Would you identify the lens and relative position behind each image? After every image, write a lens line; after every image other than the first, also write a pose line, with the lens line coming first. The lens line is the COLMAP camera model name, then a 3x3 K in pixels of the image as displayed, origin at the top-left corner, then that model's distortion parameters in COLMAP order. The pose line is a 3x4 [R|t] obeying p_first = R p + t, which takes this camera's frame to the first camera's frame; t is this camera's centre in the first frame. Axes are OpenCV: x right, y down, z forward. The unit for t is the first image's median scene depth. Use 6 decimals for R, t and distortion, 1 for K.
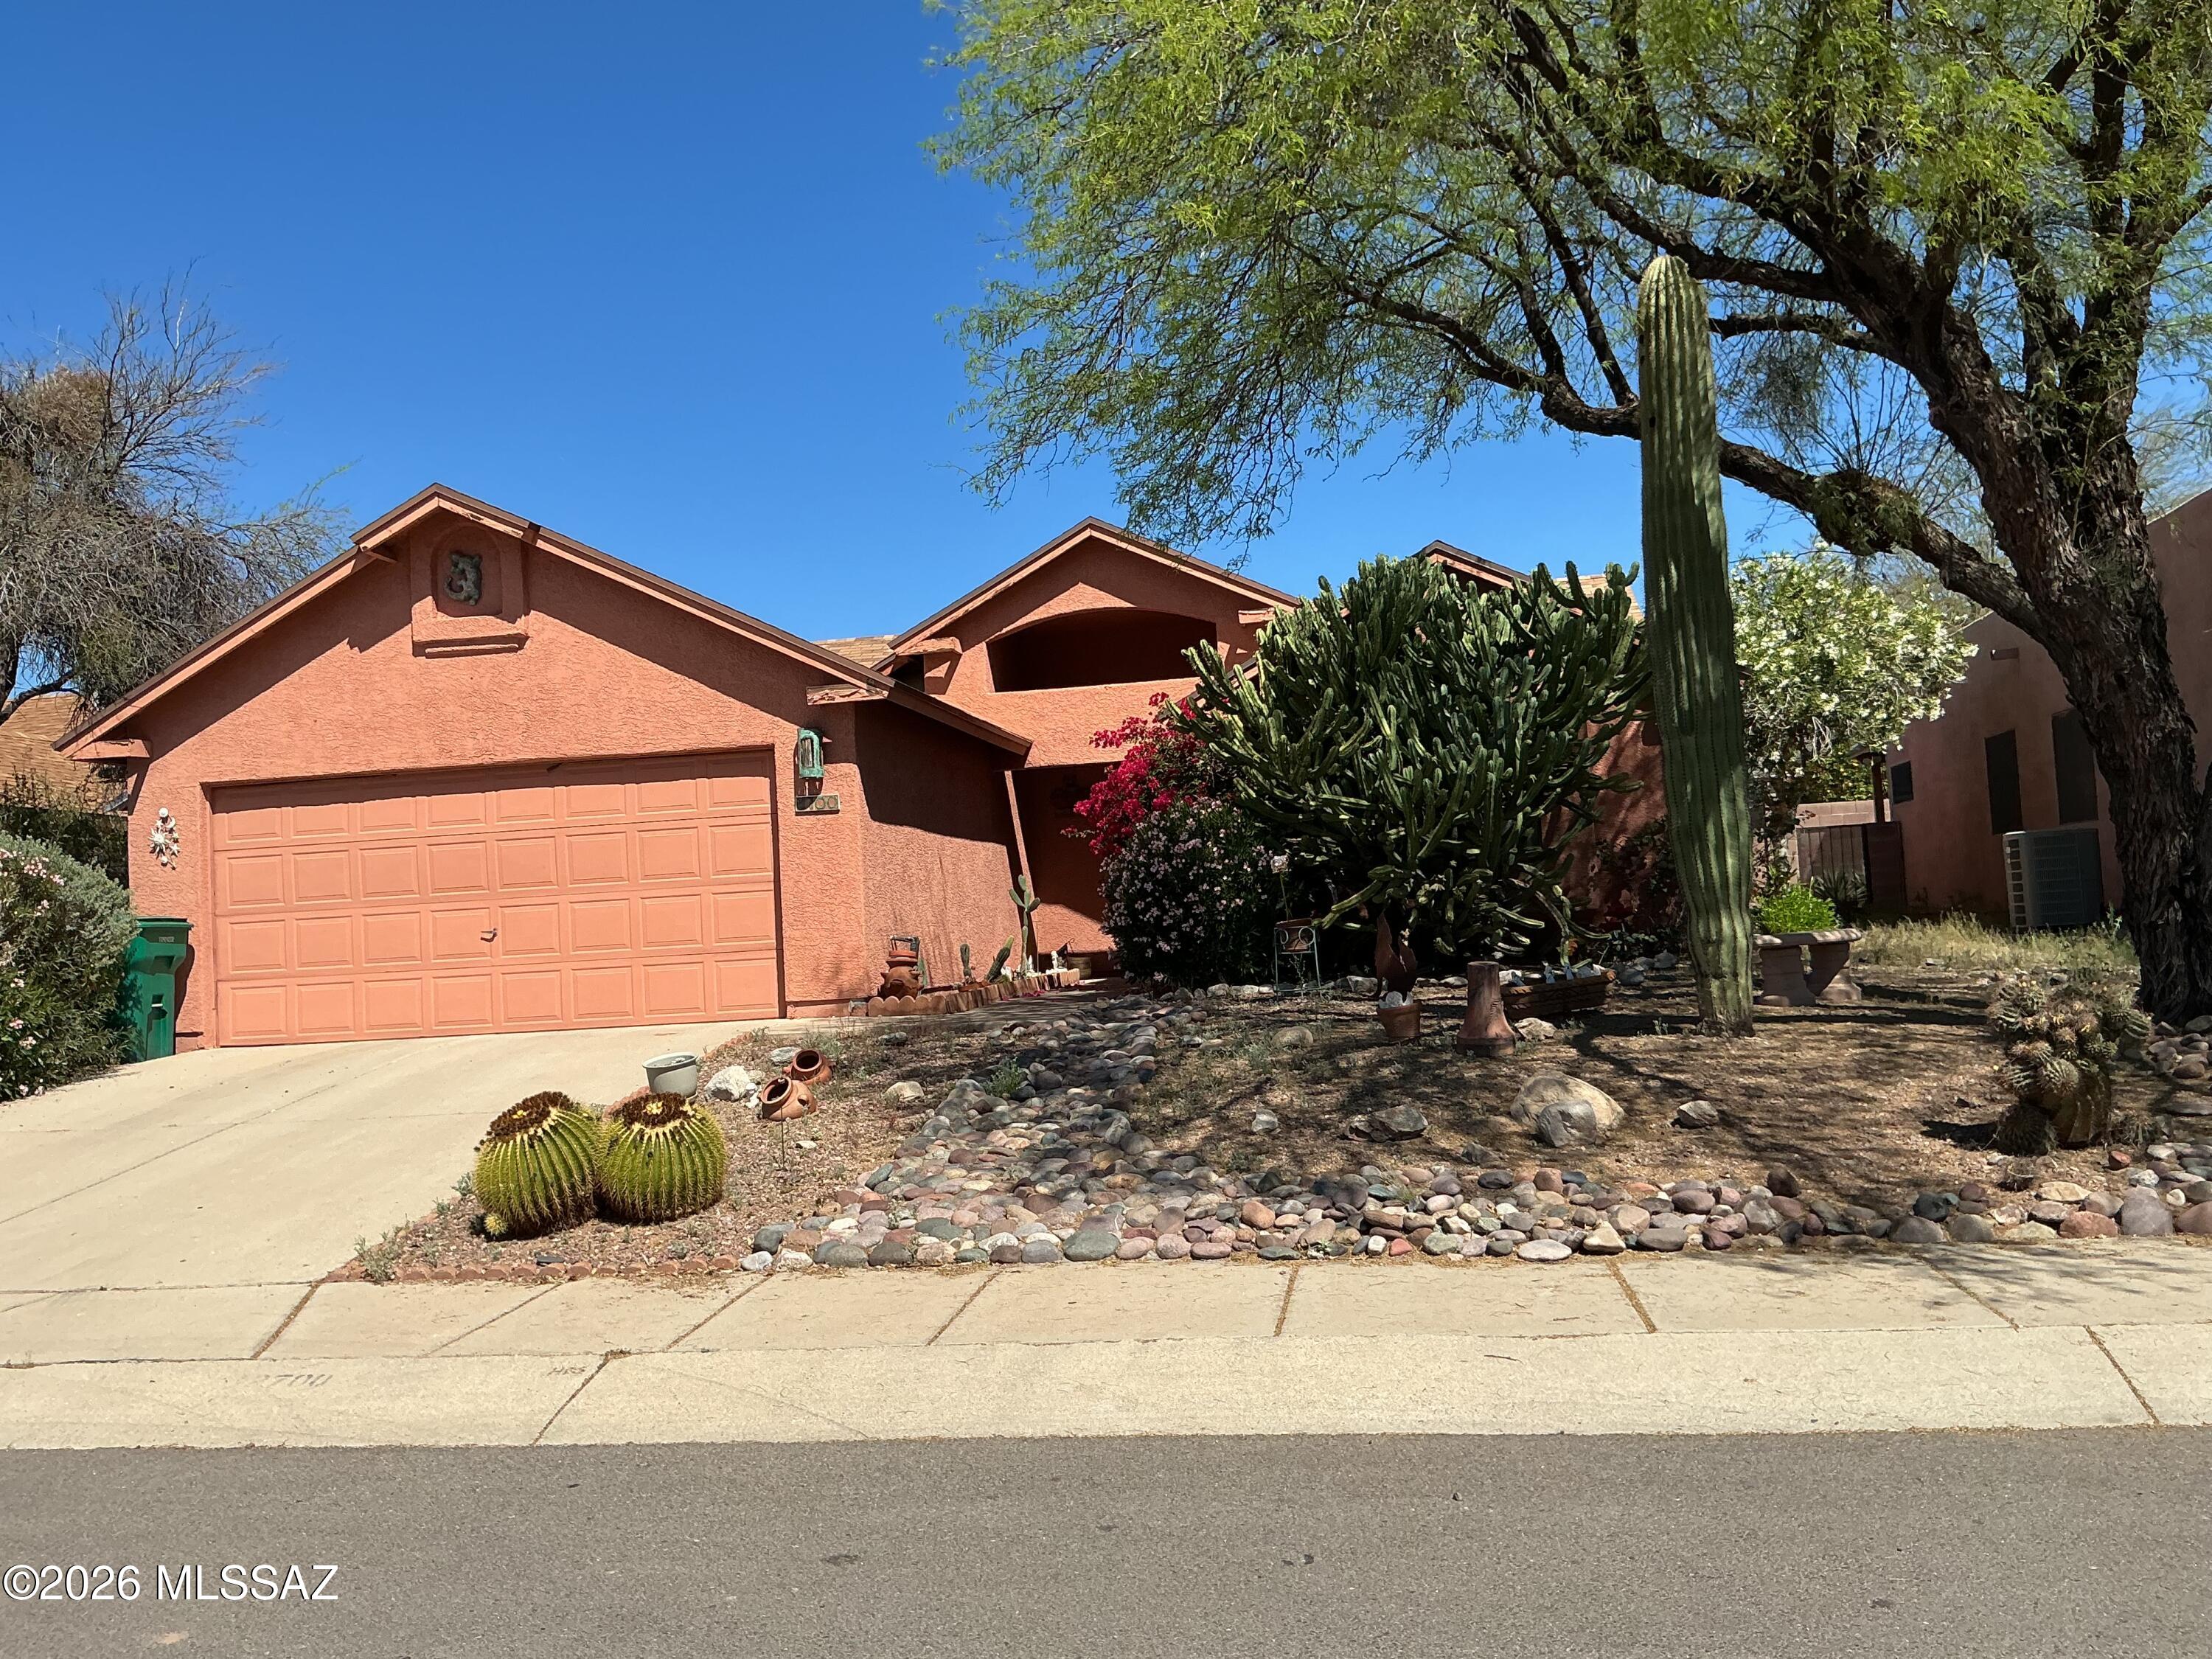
lens RADIAL K [[1842.2, 0, 1106.0], [0, 1842.2, 829.5], [0, 0, 1]] dist [0.153930, -0.313964]
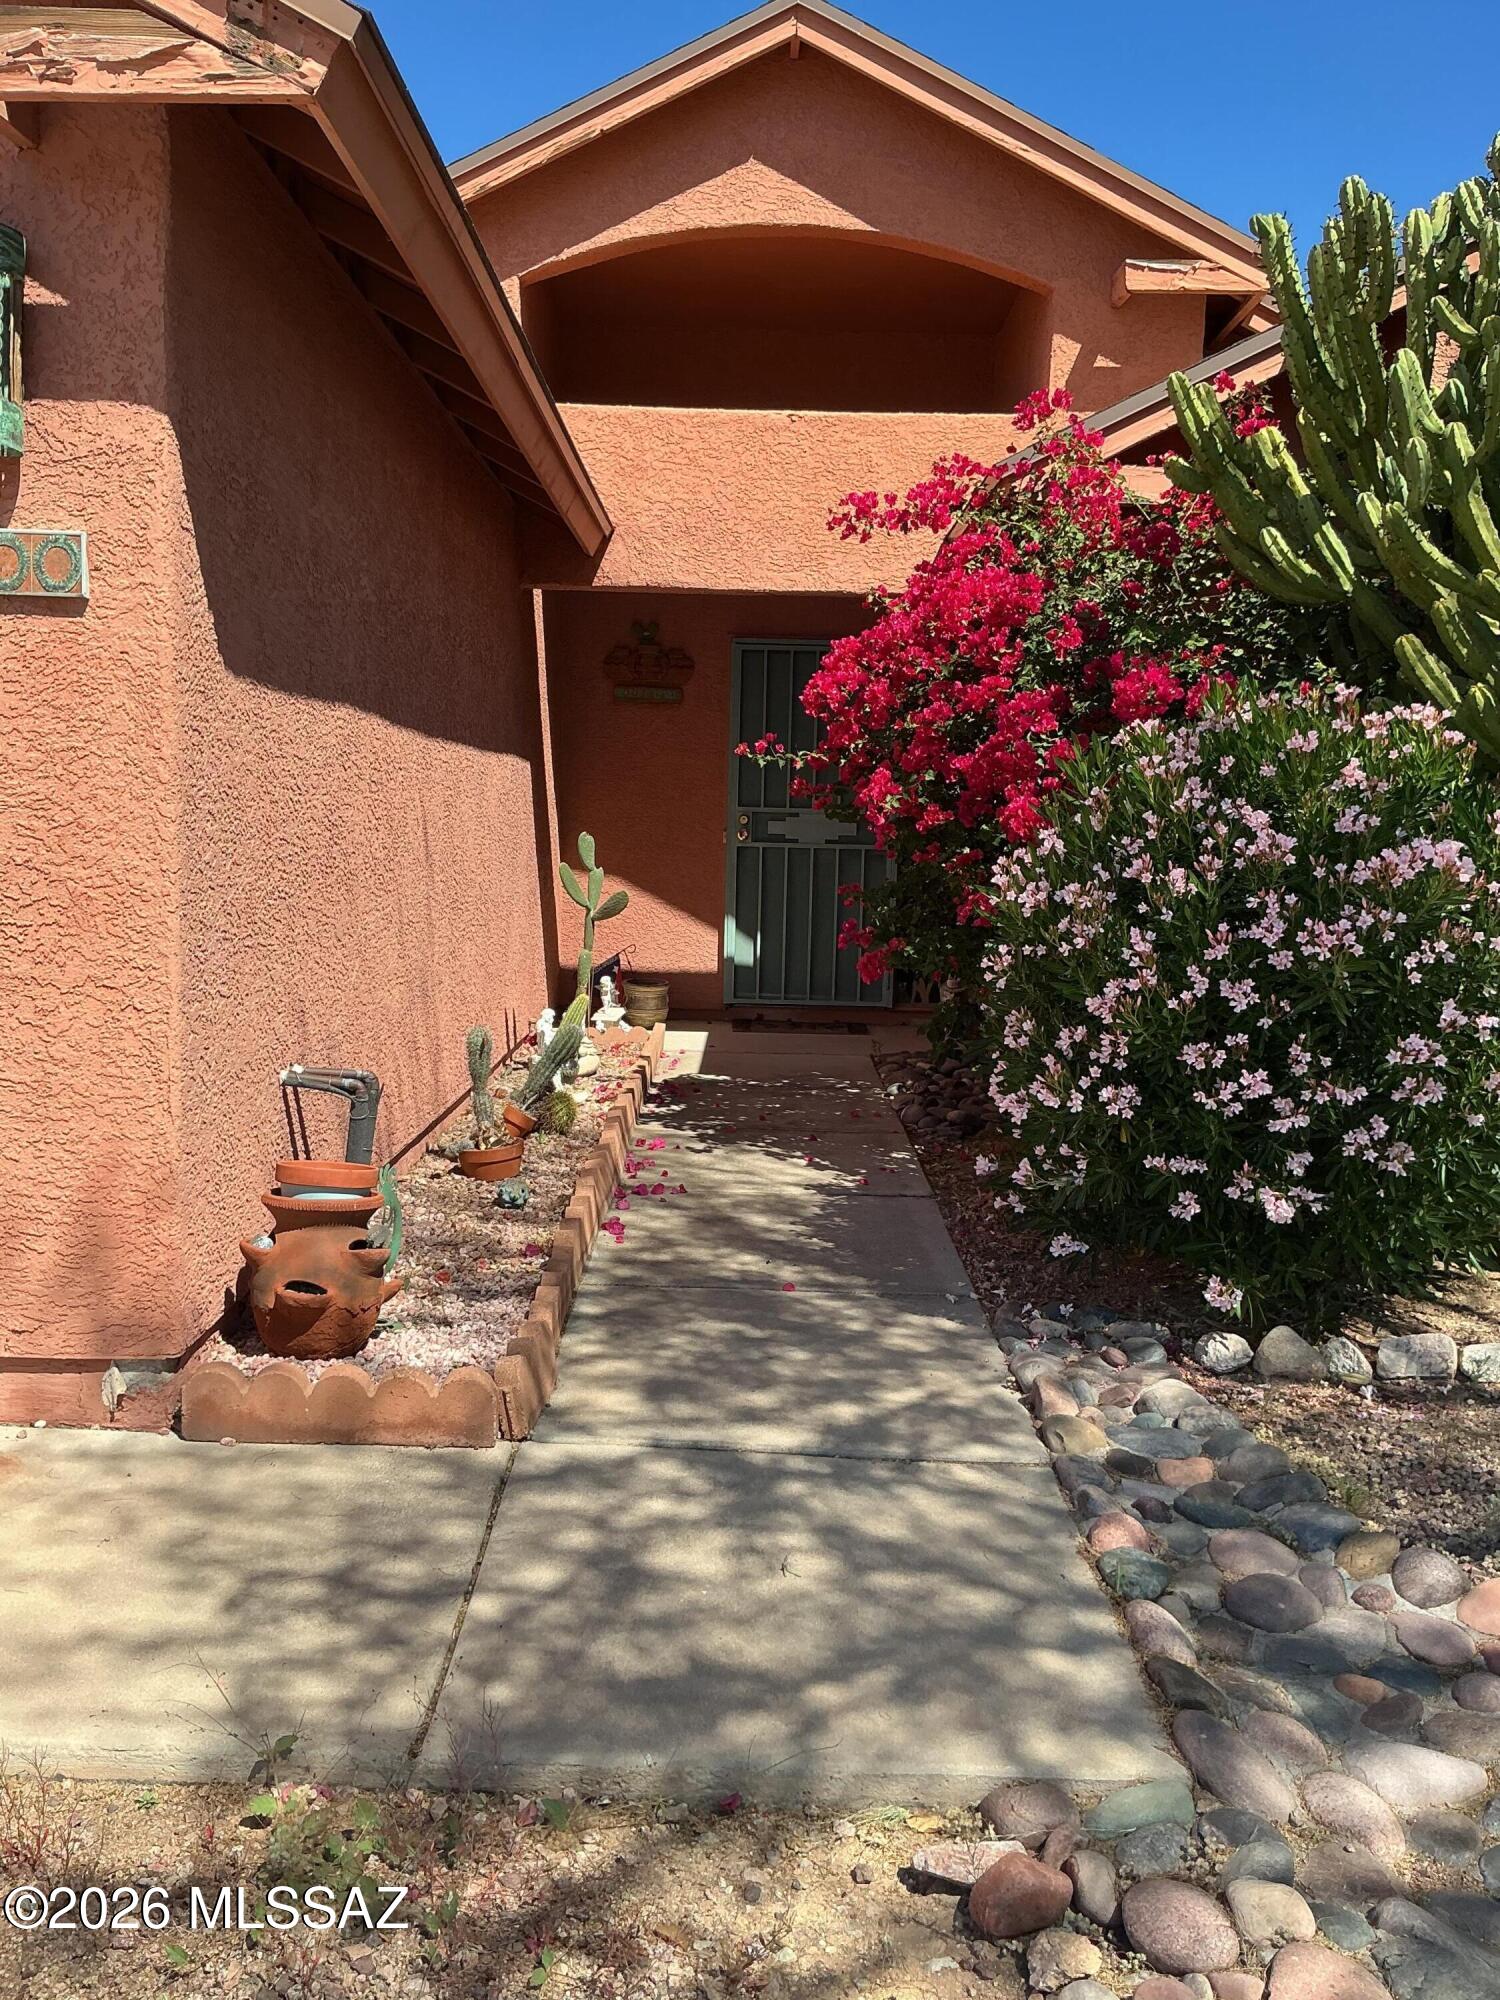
lens RADIAL K [[1665.6, 0, 762.9], [0, 1665.6, 998.3], [0, 0, 1]] dist [0.153930, -0.313964]
pose [[0.981261, 0.059039, 0.183415, -0.095462], [-0.087866, 0.984272, 0.153256, -0.001346], [-0.171482, -0.166500, 0.971016, 0.764307]]
